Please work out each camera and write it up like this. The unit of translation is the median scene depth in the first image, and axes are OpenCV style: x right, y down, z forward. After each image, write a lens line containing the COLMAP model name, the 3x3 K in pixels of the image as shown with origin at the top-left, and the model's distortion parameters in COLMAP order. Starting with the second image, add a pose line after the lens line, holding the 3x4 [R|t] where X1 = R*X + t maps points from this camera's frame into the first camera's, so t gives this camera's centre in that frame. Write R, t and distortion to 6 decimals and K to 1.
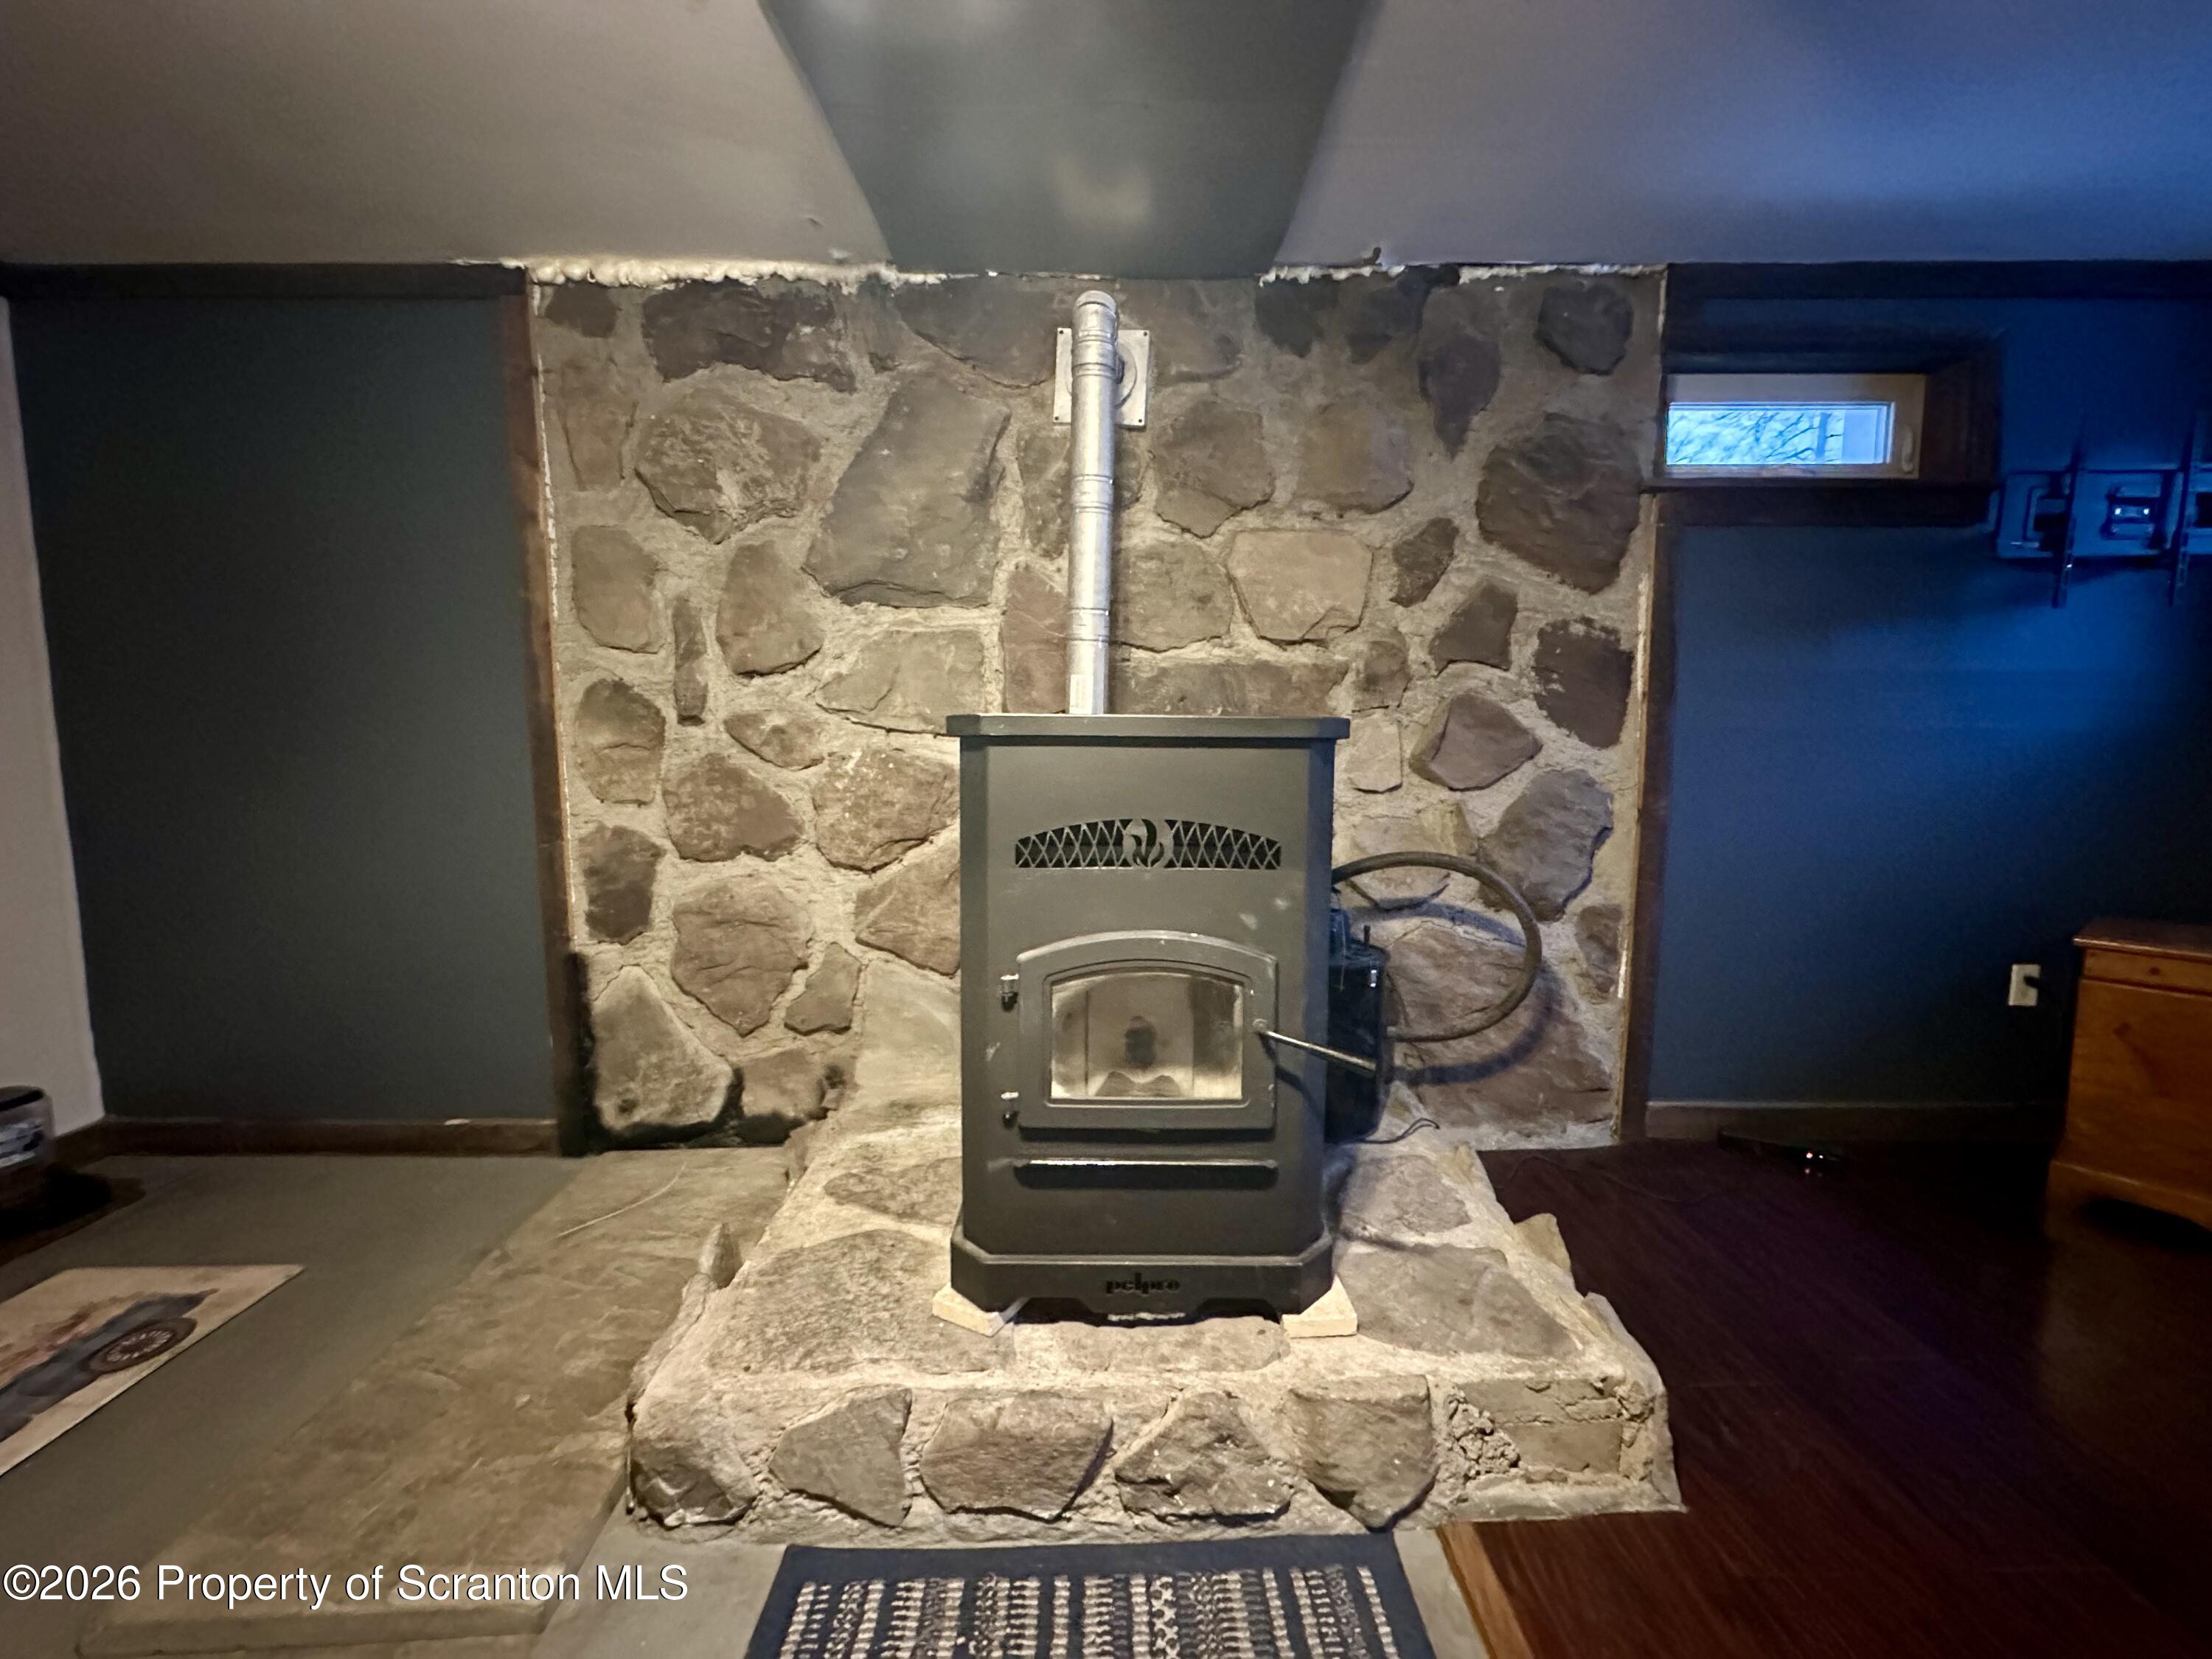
lens RADIAL K [[879.8, 0, 1107.2], [0, 879.8, 831.1], [0, 0, 1]] dist [-0.001444, -0.000042]
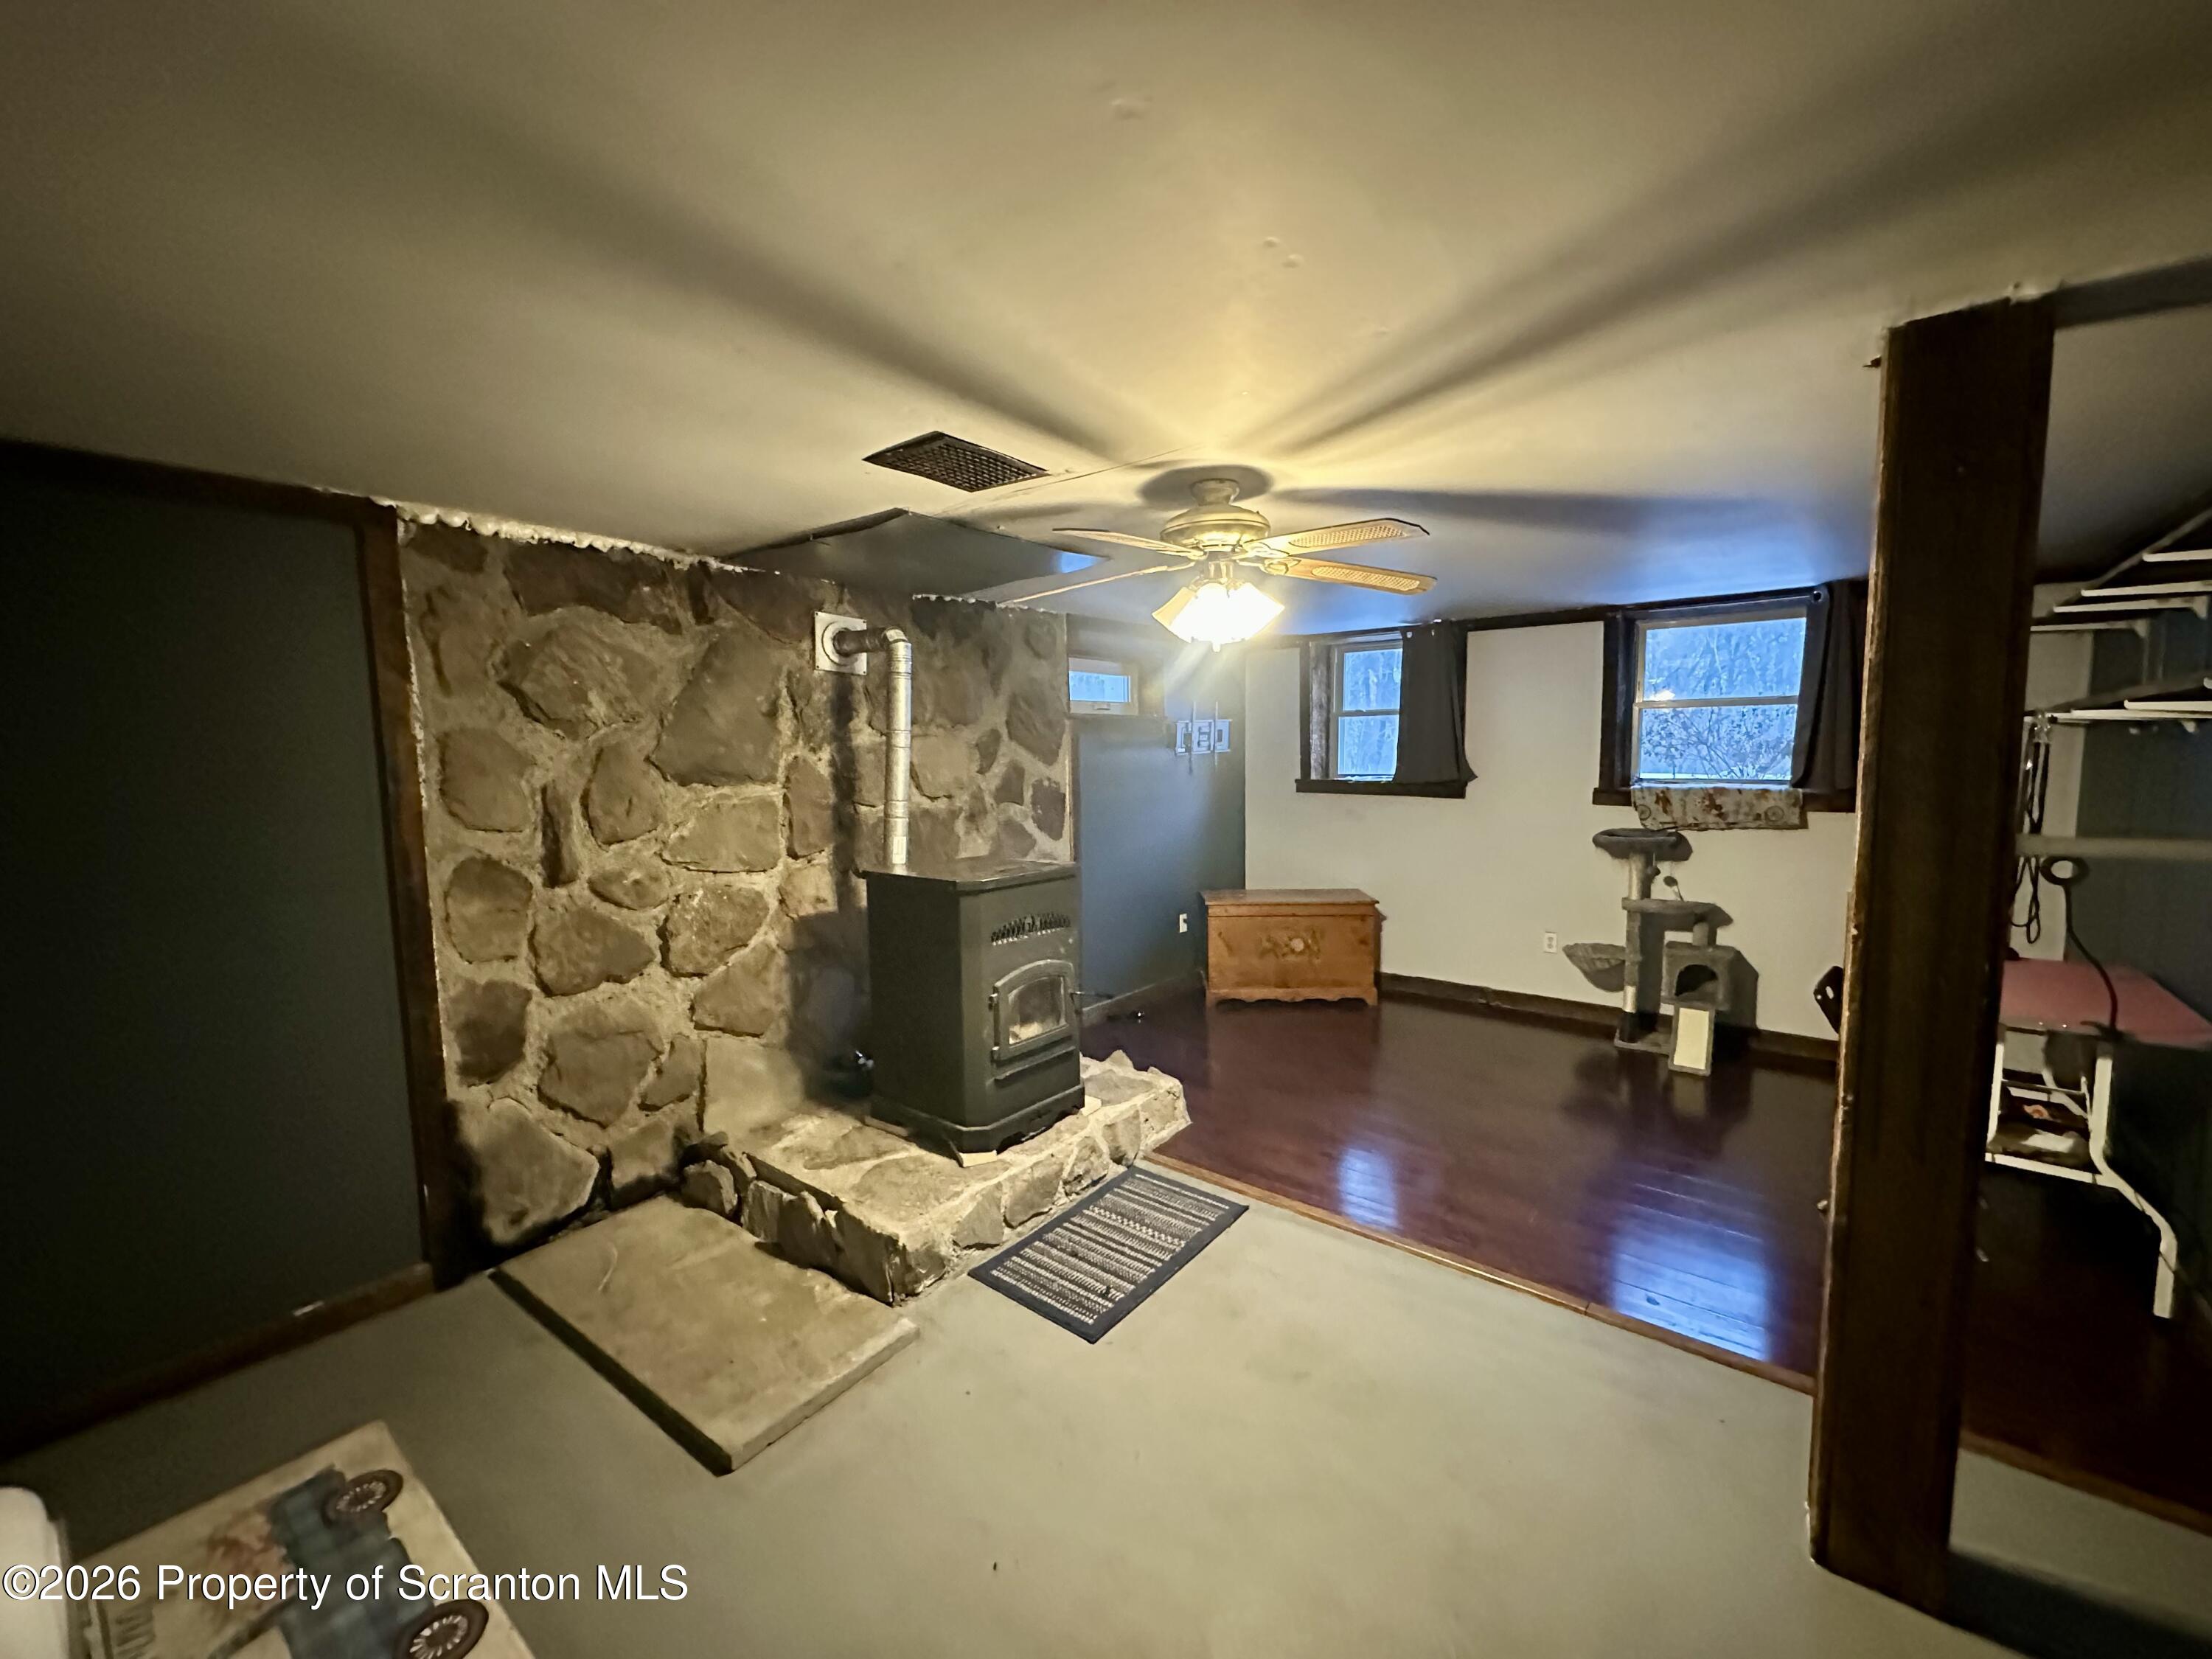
lens RADIAL K [[879.8, 0, 1107.2], [0, 879.8, 831.1], [0, 0, 1]] dist [-0.001444, -0.000042]
pose [[0.632227, -0.079492, 0.770695, -0.948870], [0.089628, 0.995548, 0.029159, -0.168648], [-0.769582, 0.050641, 0.636537, -0.388278]]
